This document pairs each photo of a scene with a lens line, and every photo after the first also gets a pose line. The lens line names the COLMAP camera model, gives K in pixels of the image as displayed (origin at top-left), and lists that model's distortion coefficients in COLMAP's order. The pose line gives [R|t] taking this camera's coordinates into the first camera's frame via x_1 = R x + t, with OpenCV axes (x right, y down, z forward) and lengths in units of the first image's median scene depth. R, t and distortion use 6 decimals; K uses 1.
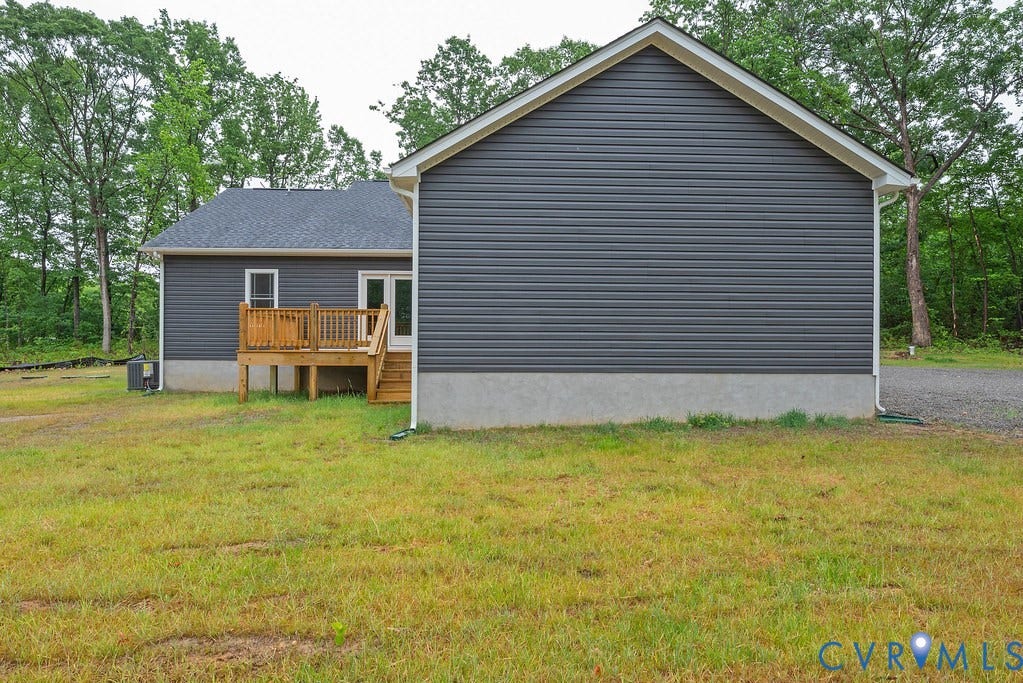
lens RADIAL K [[594.1, 0, 511.5], [0, 594.1, 341.5], [0, 0, 1]] dist [-0.001214, 0.000267]
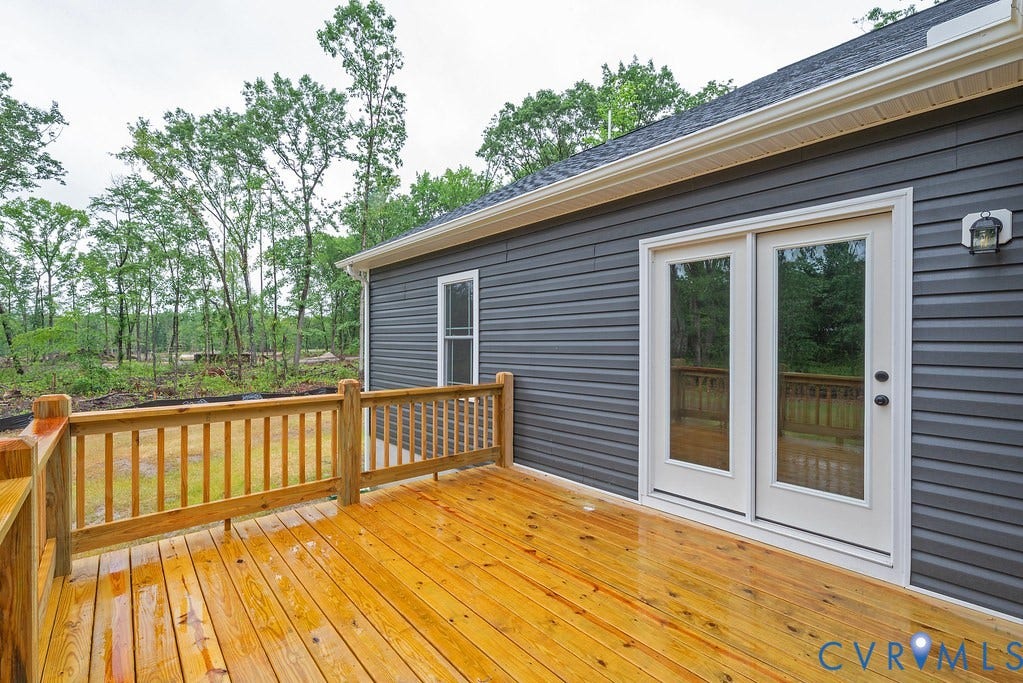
lens RADIAL K [[443.4, 0, 511.5], [0, 443.4, 341.5], [0, 0, 1]] dist [-0.026804, -0.000072]
pose [[0.636510, 0.000870, -0.771268, -0.055714], [0.001973, 0.999994, 0.002755, -0.030039], [0.771266, -0.003275, 0.636505, 0.348121]]
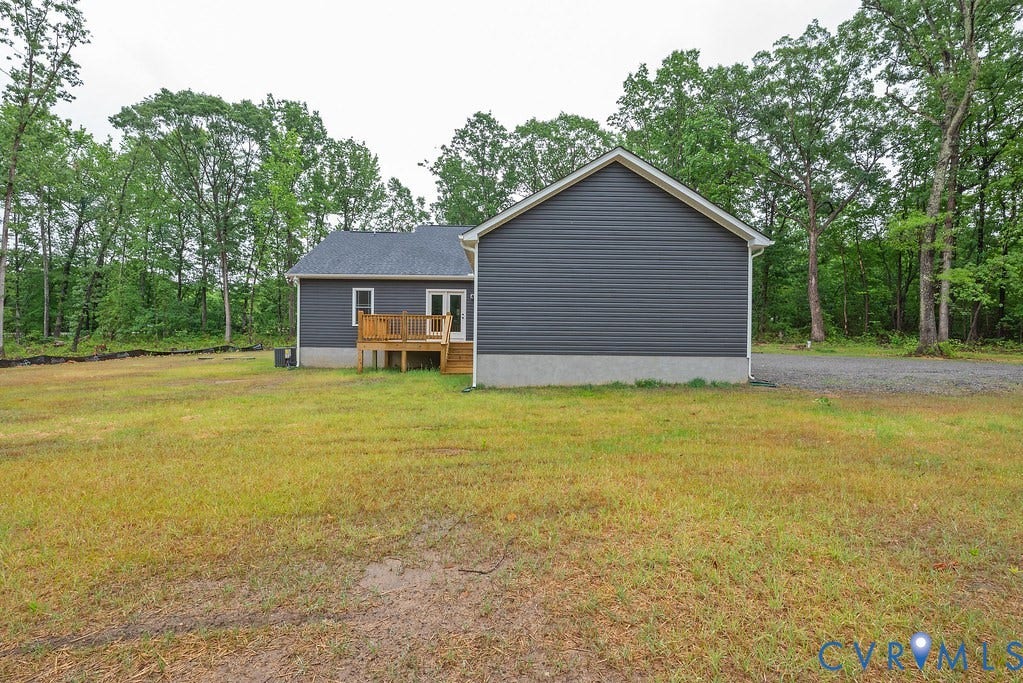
lens RADIAL K [[461.1, 0, 511.5], [0, 461.1, 341.5], [0, 0, 1]] dist [0.003769, 0.000692]
pose [[0.999897, 0.006063, -0.012988, -0.009872], [-0.005914, 0.999916, 0.011501, -0.000005], [0.013057, -0.011423, 0.999850, -0.077909]]
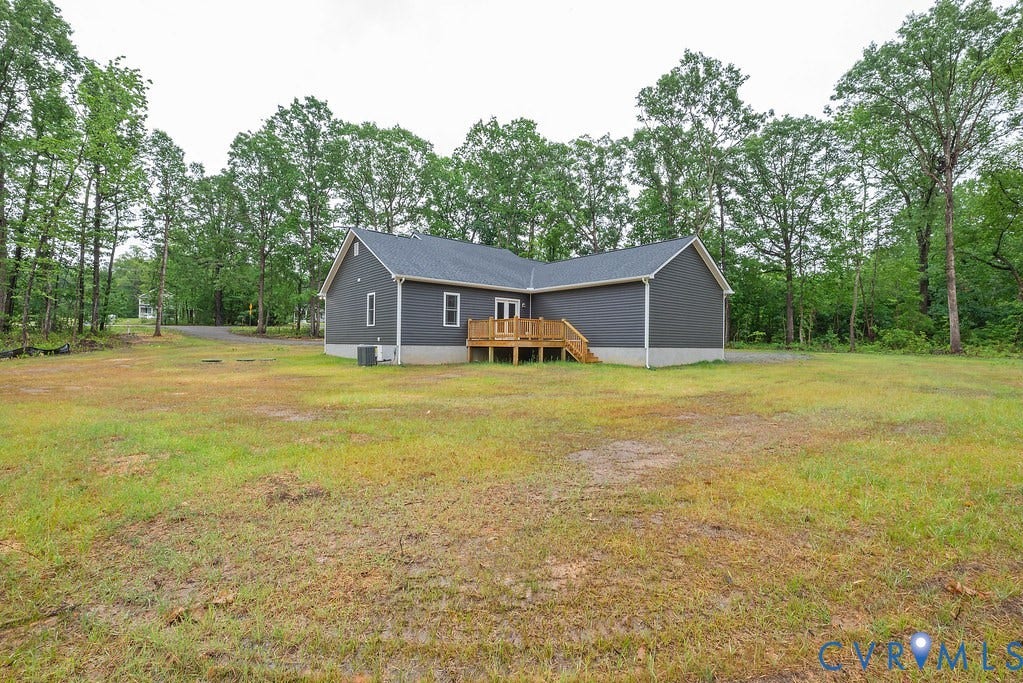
lens RADIAL K [[461.1, 0, 511.5], [0, 461.1, 341.5], [0, 0, 1]] dist [0.003769, 0.000692]
pose [[0.769758, 0.004203, 0.638321, -0.488052], [-0.012104, 0.999895, 0.008013, 0.003097], [-0.638221, -0.013895, 0.769728, -0.062357]]
